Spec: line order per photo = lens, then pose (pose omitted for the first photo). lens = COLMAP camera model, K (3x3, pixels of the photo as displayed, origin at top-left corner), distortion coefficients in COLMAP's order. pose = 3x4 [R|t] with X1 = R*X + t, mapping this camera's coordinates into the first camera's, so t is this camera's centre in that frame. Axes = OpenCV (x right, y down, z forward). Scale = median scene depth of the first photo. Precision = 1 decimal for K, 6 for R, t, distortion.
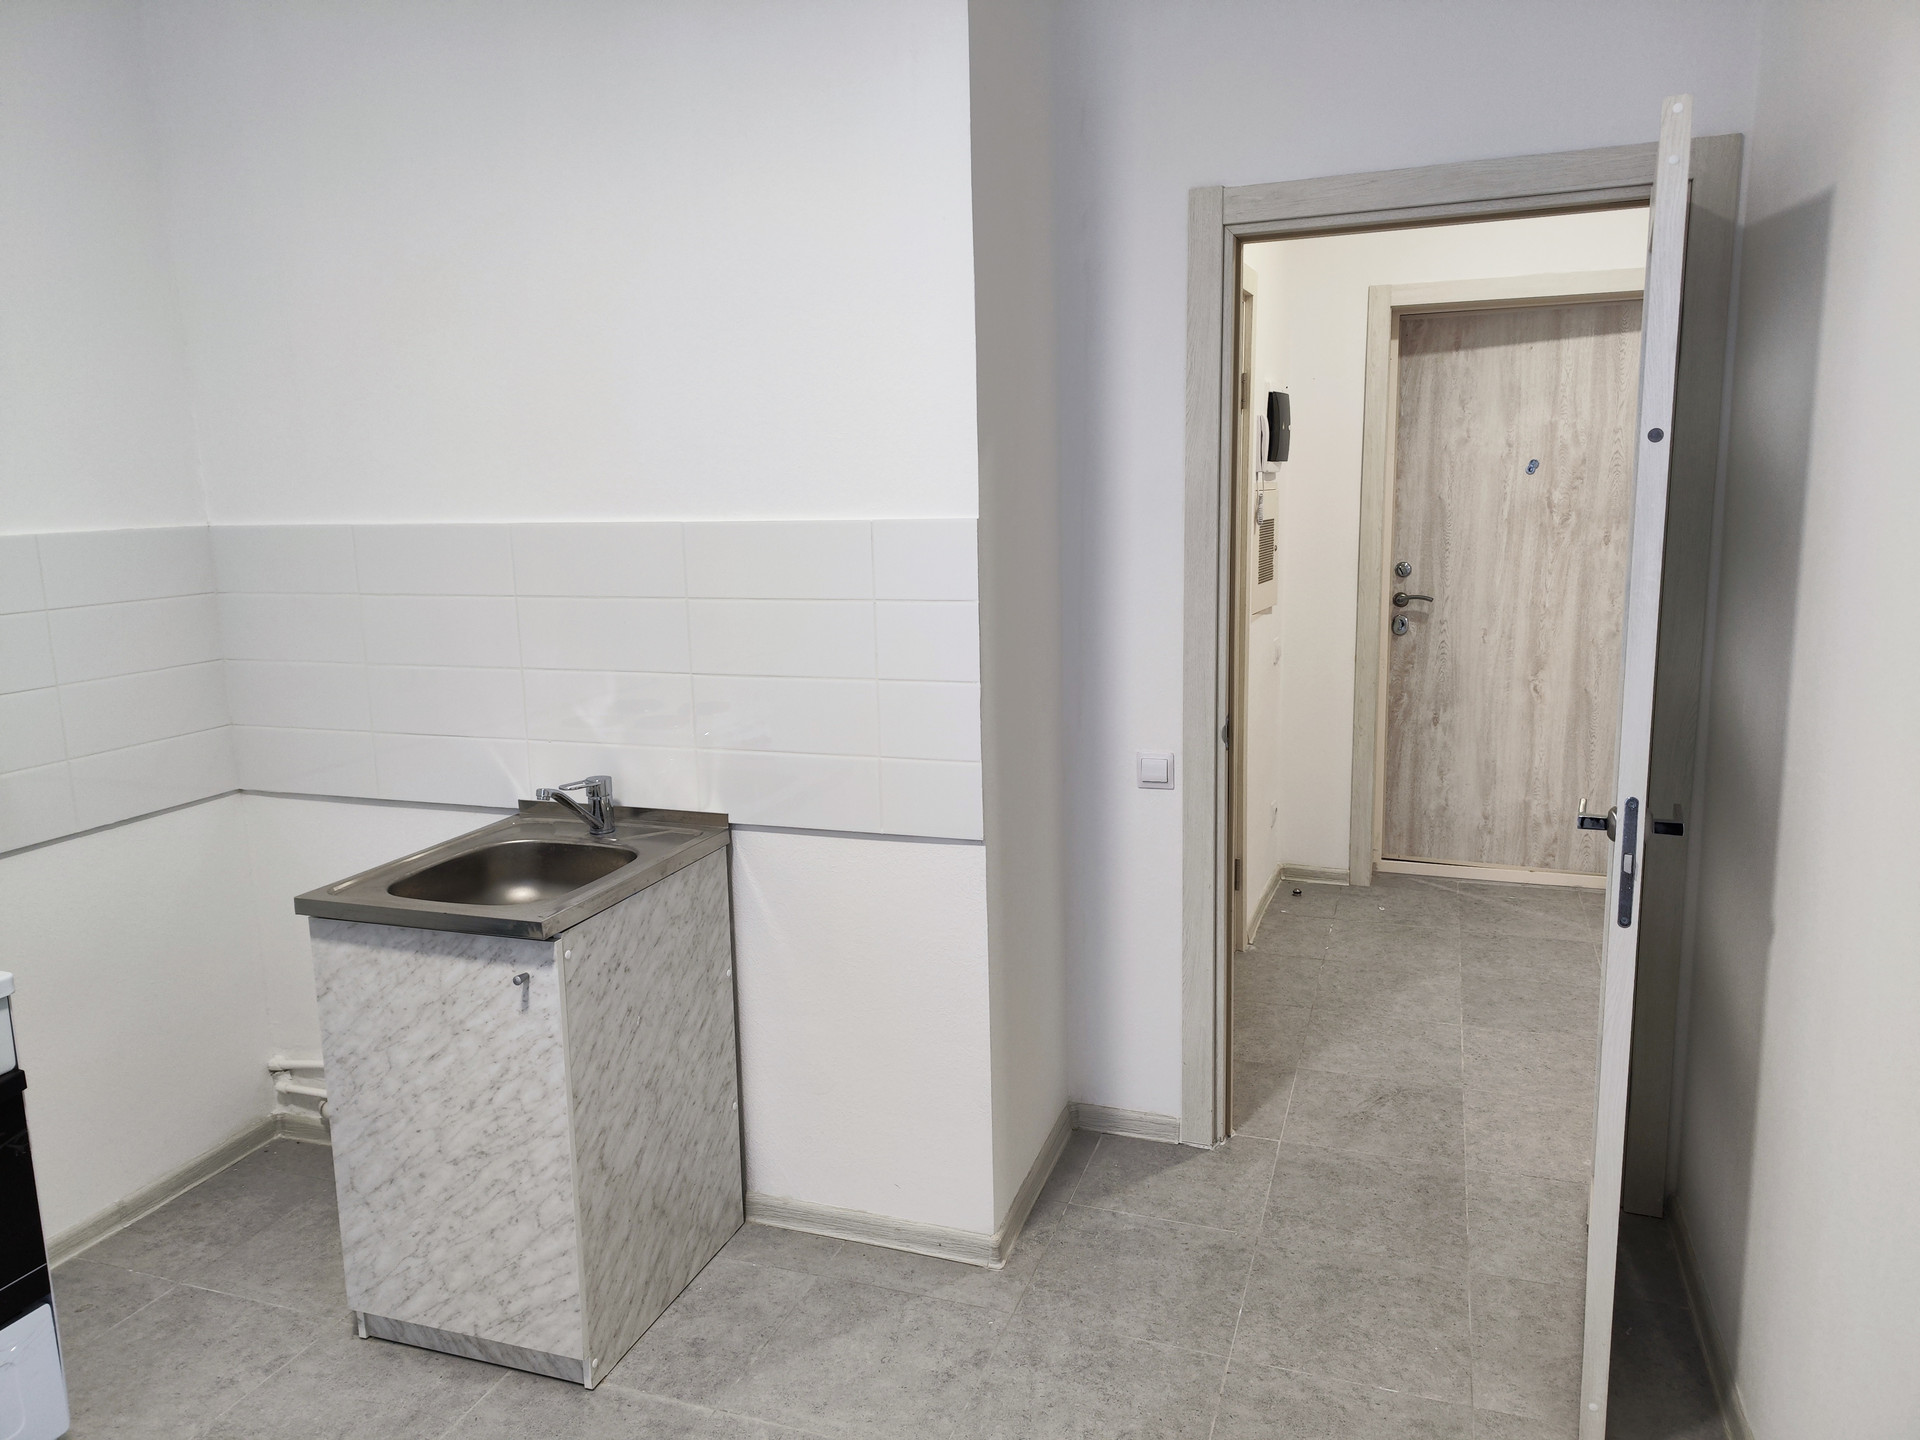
lens RADIAL K [[1368.9, 0, 960.5], [0, 1368.9, 720.5], [0, 0, 1]] dist [0.040315, -0.009889]
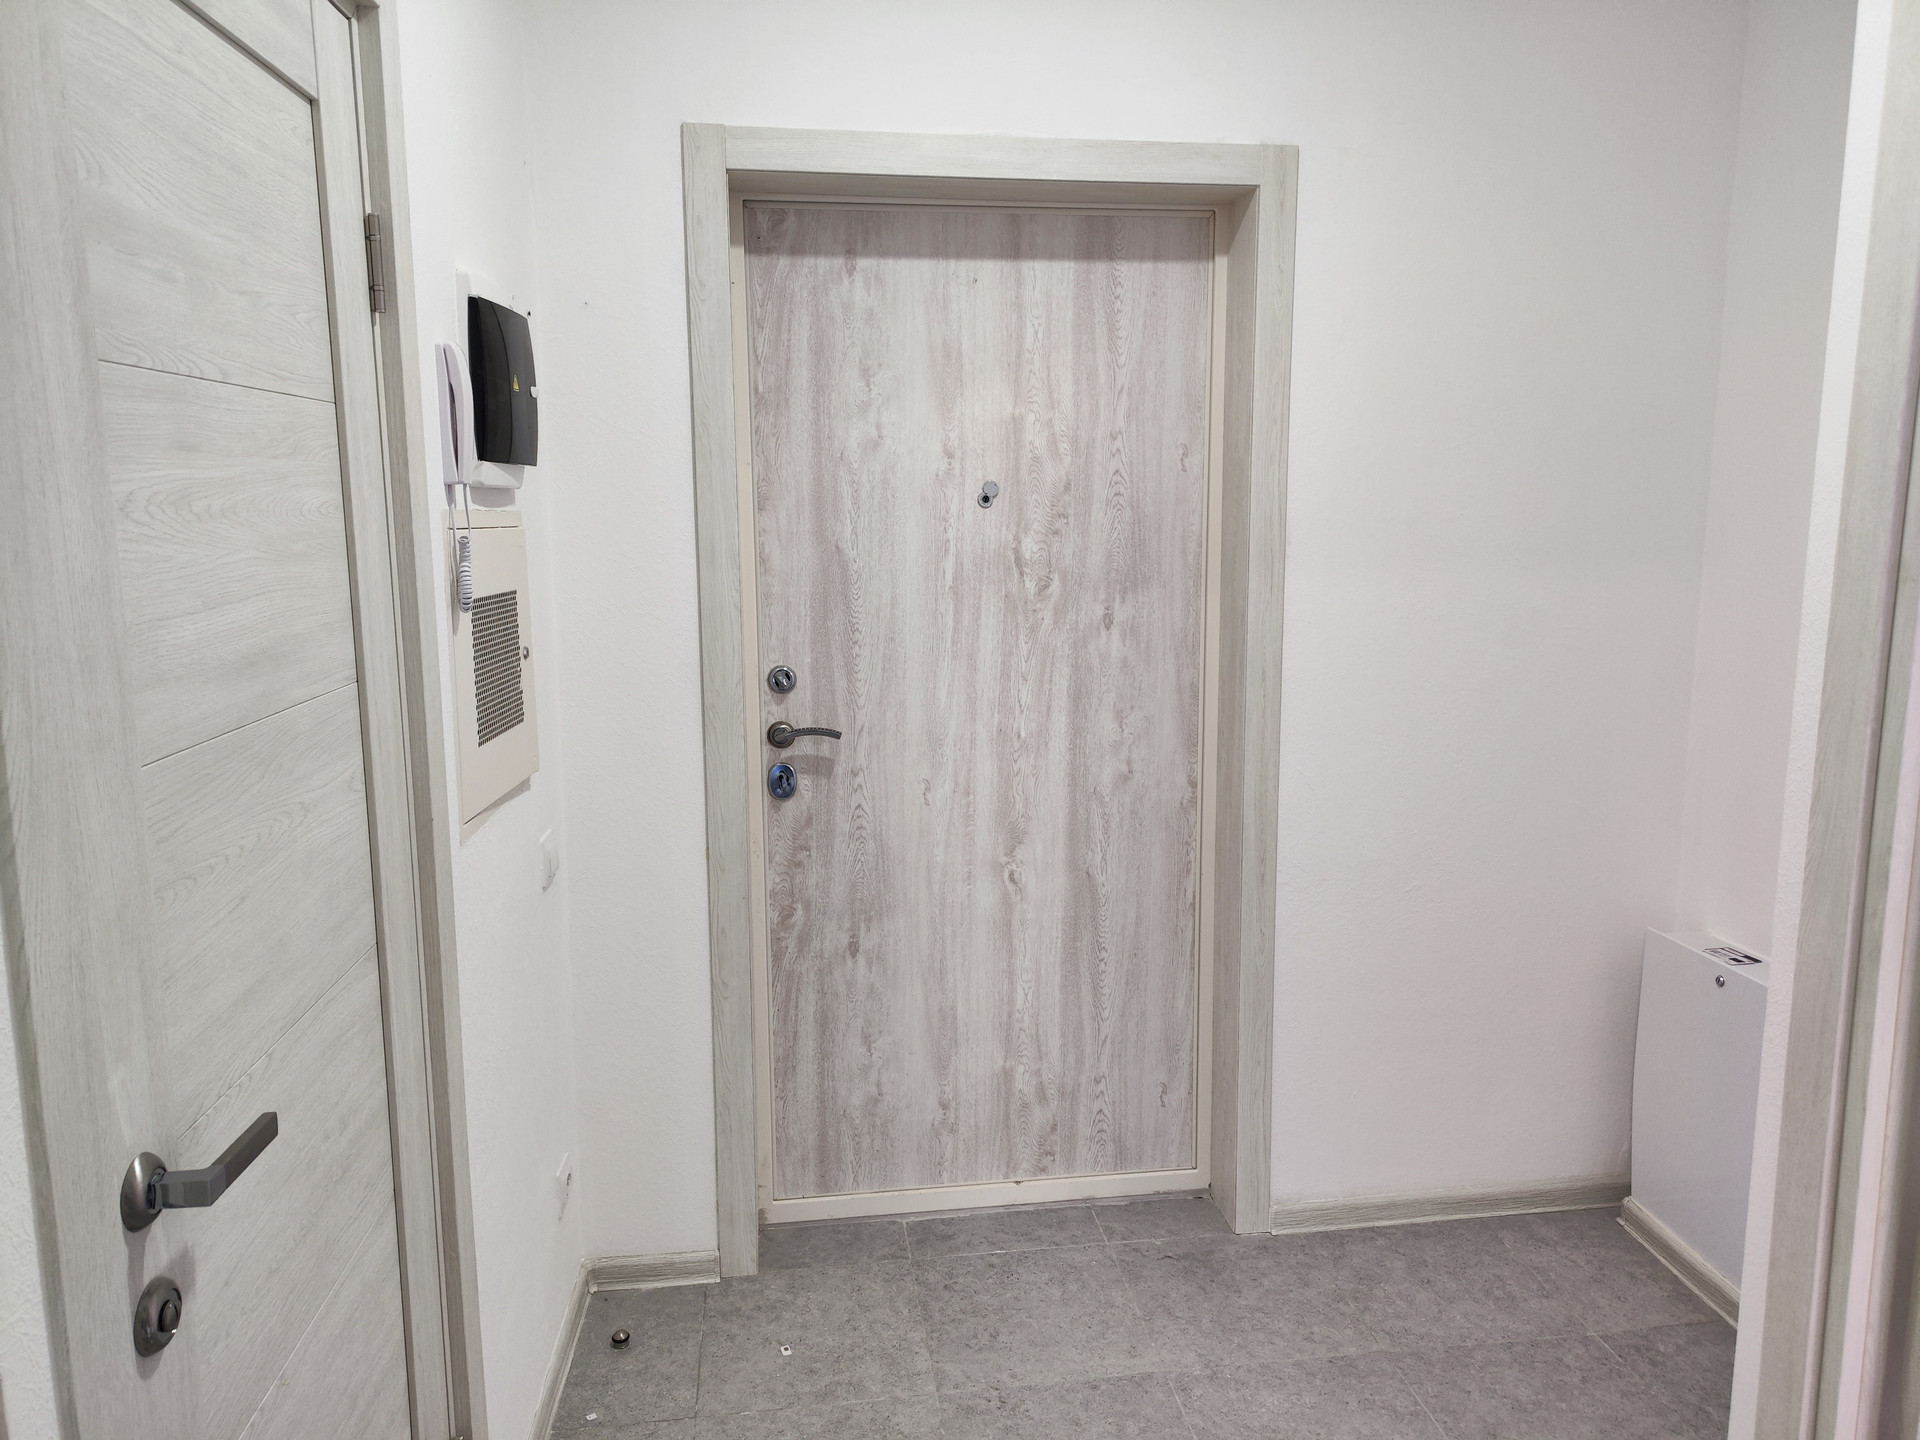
lens RADIAL K [[1368.9, 0, 965.1], [0, 1368.9, 717.4], [0, 0, 1]] dist [0.040315, -0.009889]
pose [[0.890553, -0.052302, 0.451863, 0.145159], [0.067021, 0.997613, -0.016617, -0.082283], [-0.449915, 0.045082, 0.891933, 0.497639]]
